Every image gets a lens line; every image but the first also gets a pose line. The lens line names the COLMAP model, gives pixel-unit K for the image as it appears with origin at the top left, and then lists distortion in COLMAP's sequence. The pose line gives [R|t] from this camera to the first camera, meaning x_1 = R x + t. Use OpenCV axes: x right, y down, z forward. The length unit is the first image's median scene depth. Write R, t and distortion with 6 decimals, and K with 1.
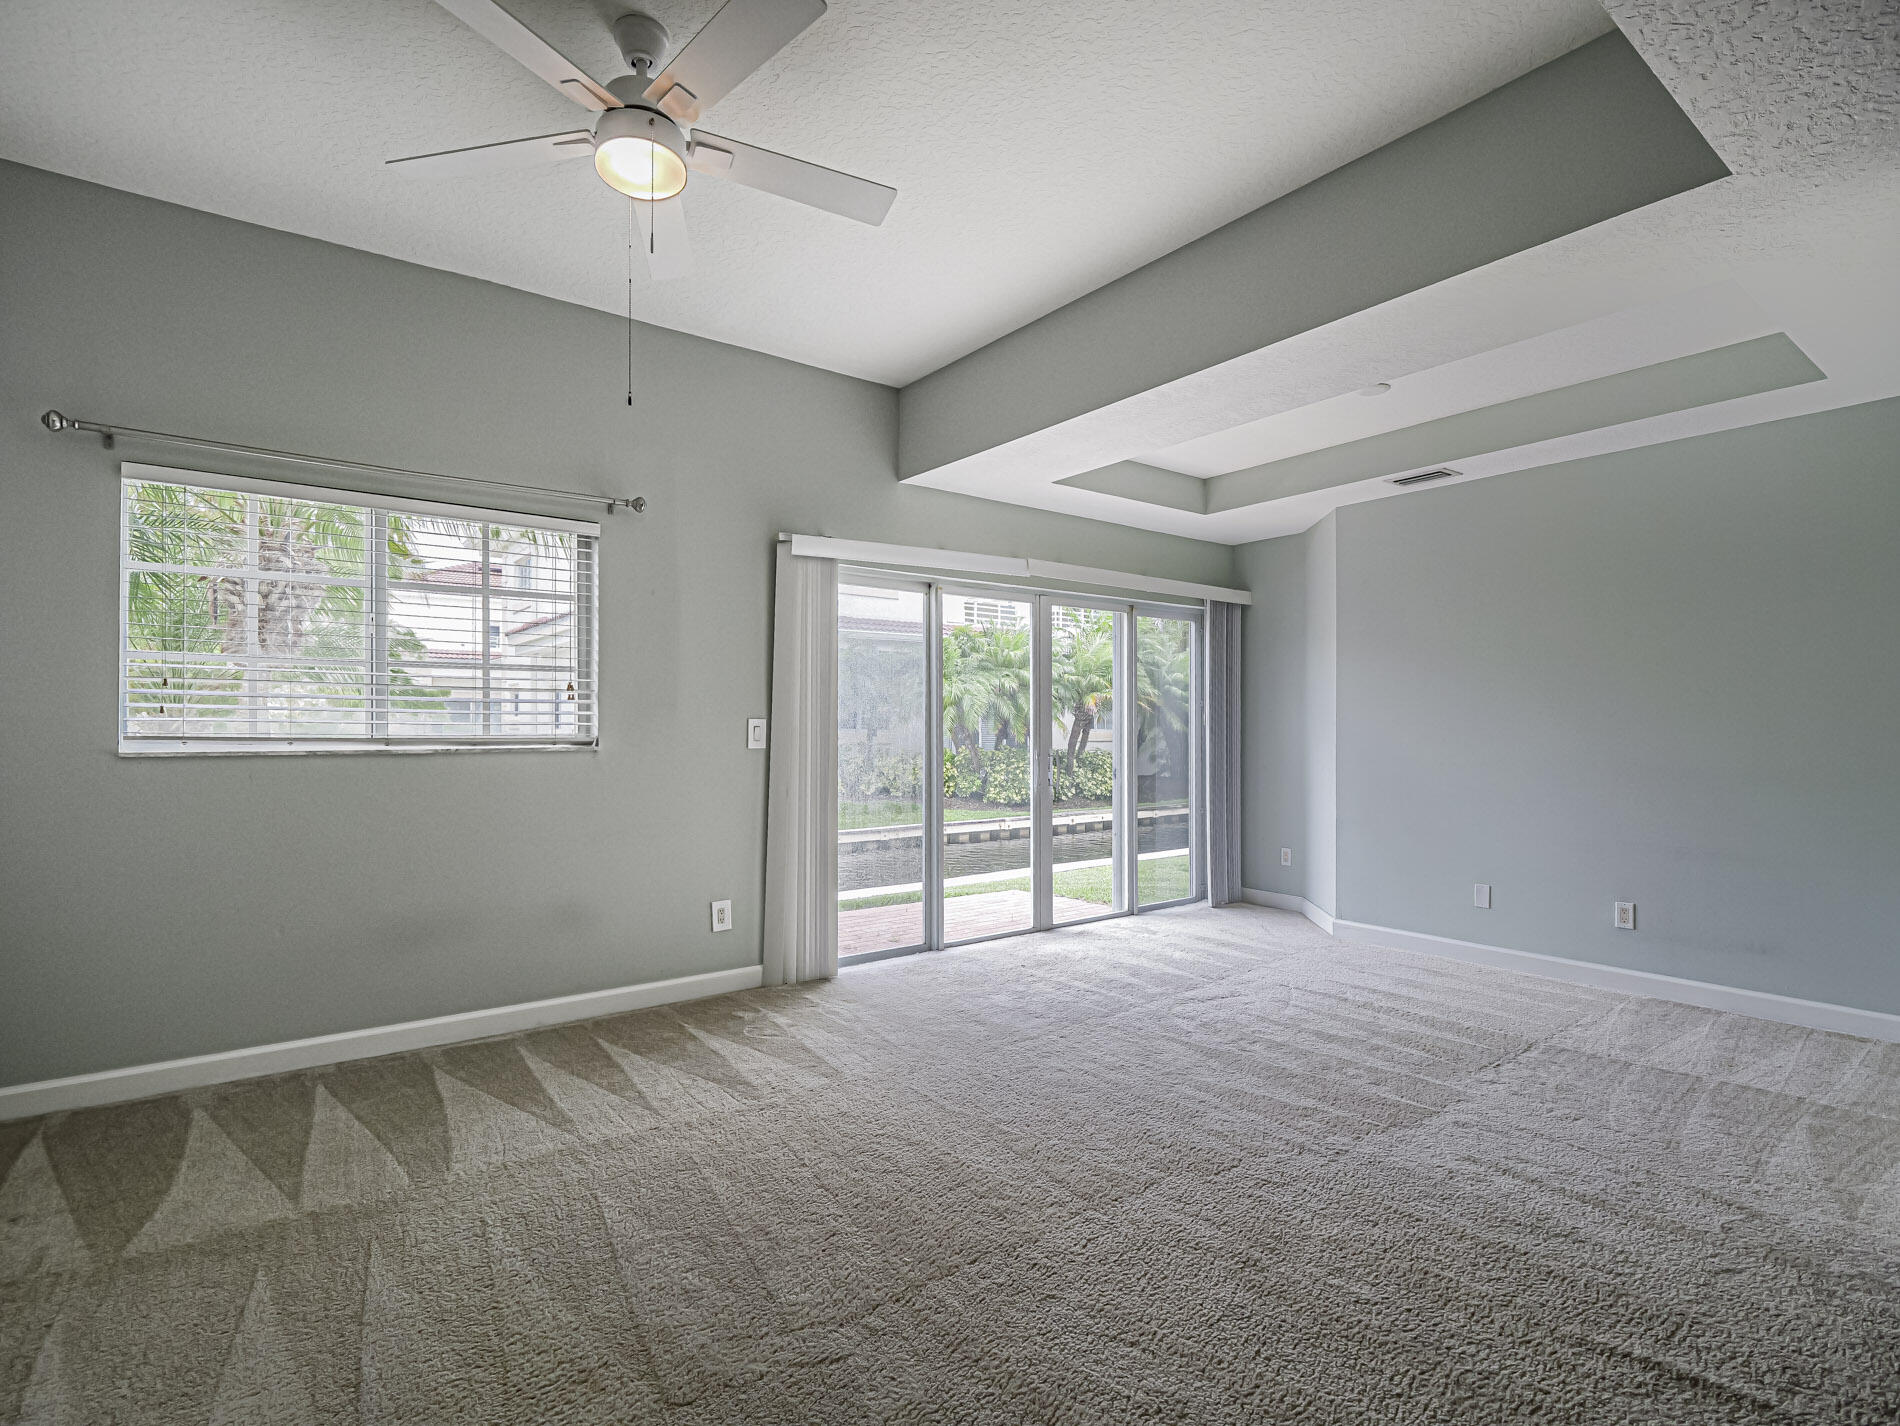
lens RADIAL K [[939.1, 0, 959.0], [0, 939.1, 721.5], [0, 0, 1]] dist [-0.012320, -0.000342]
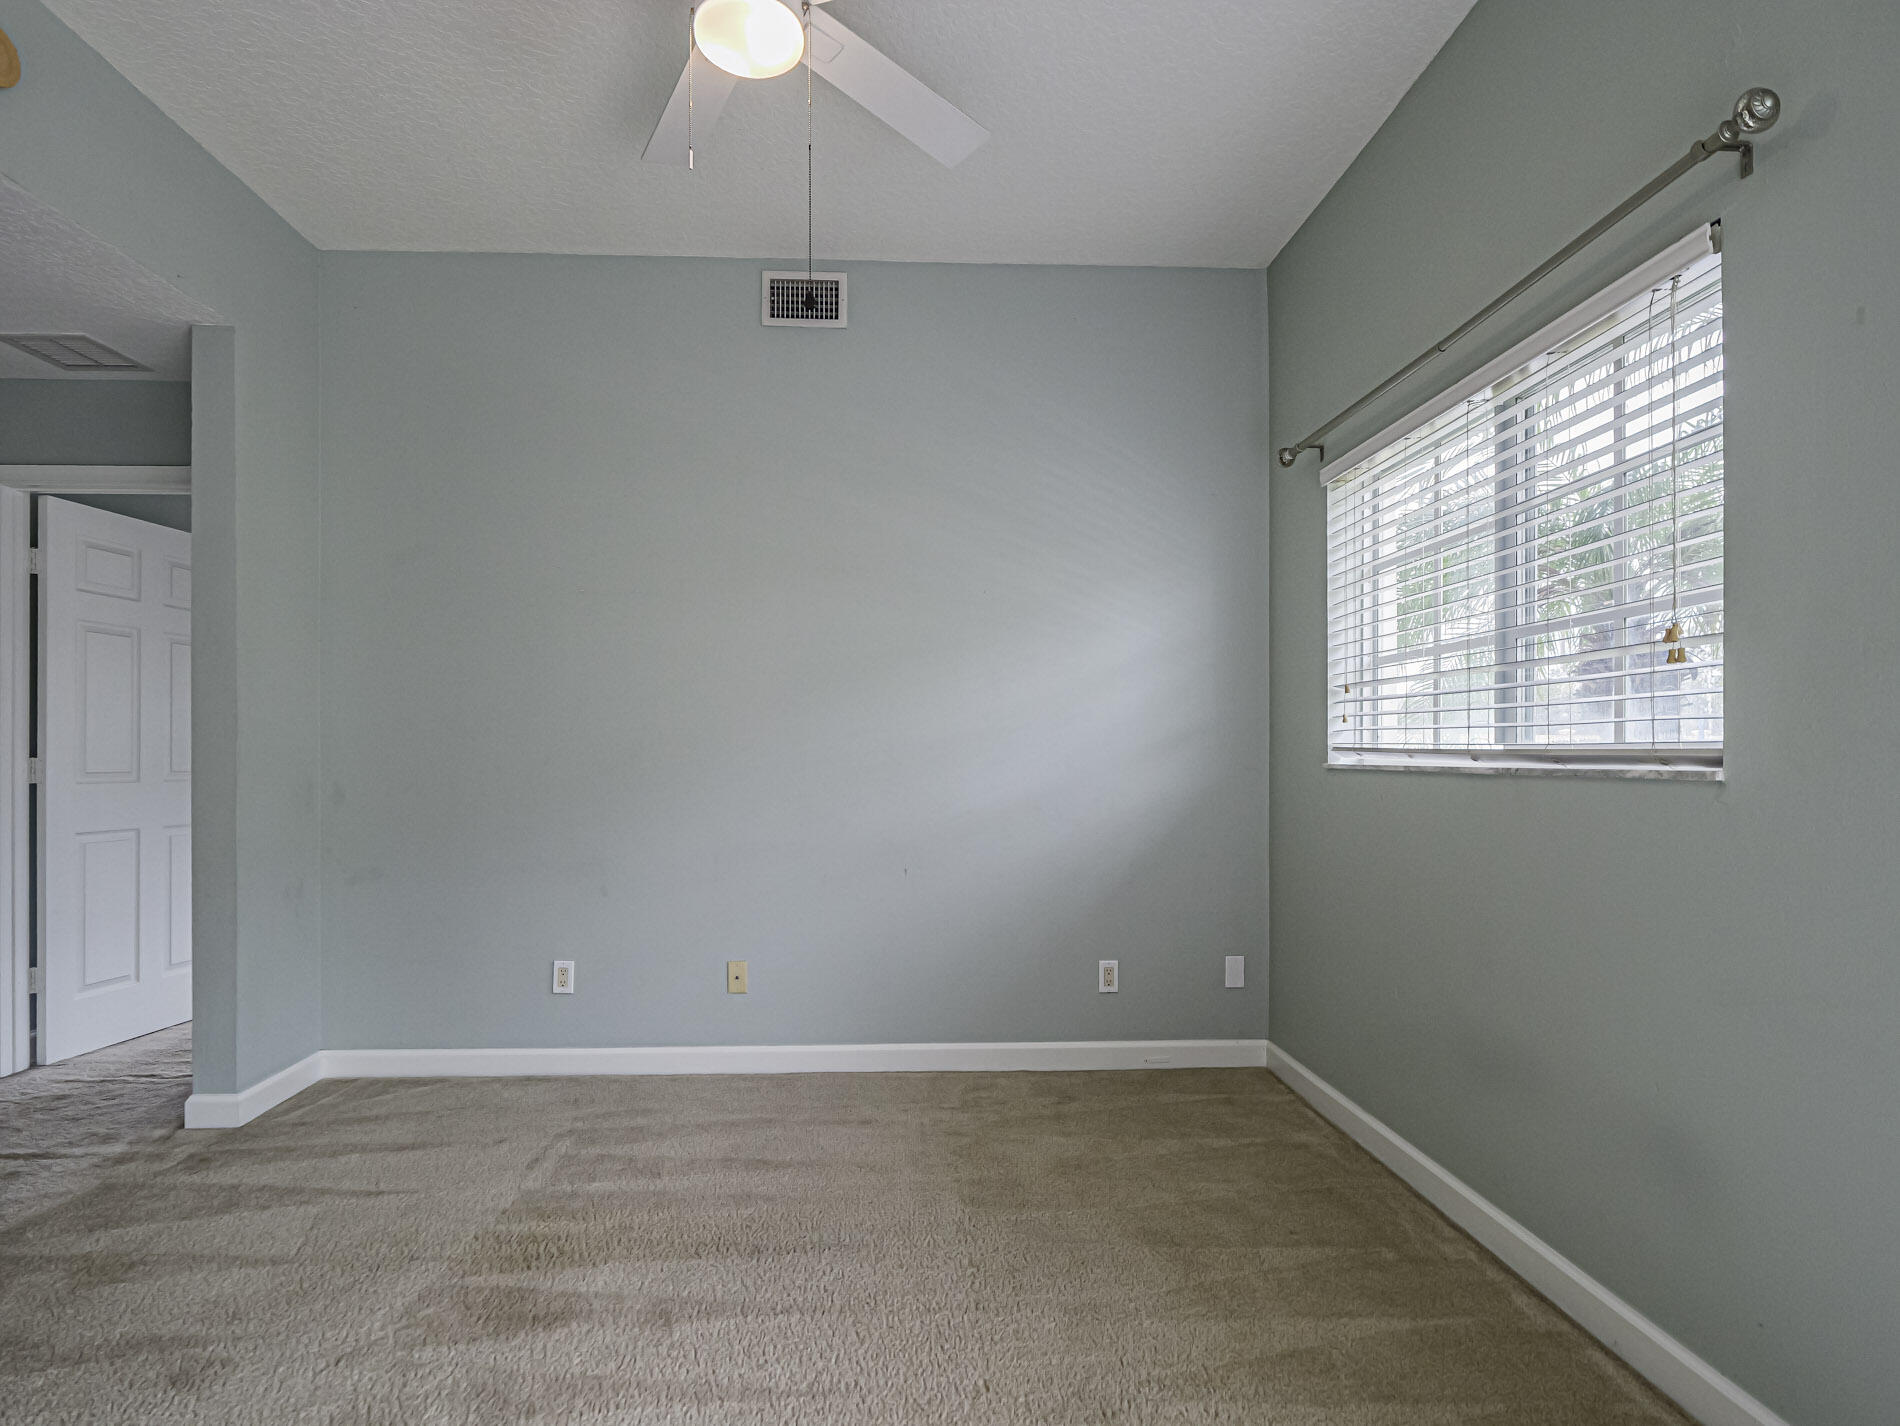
lens RADIAL K [[1031.9, 0, 971.2], [0, 1031.9, 760.8], [0, 0, 1]] dist [-0.001179, 0.000069]
pose [[-0.556878, -0.003100, -0.830589, 0.196973], [-0.006428, 0.999979, 0.000577, 0.028740], [0.830570, 0.005661, -0.556886, 1.150505]]
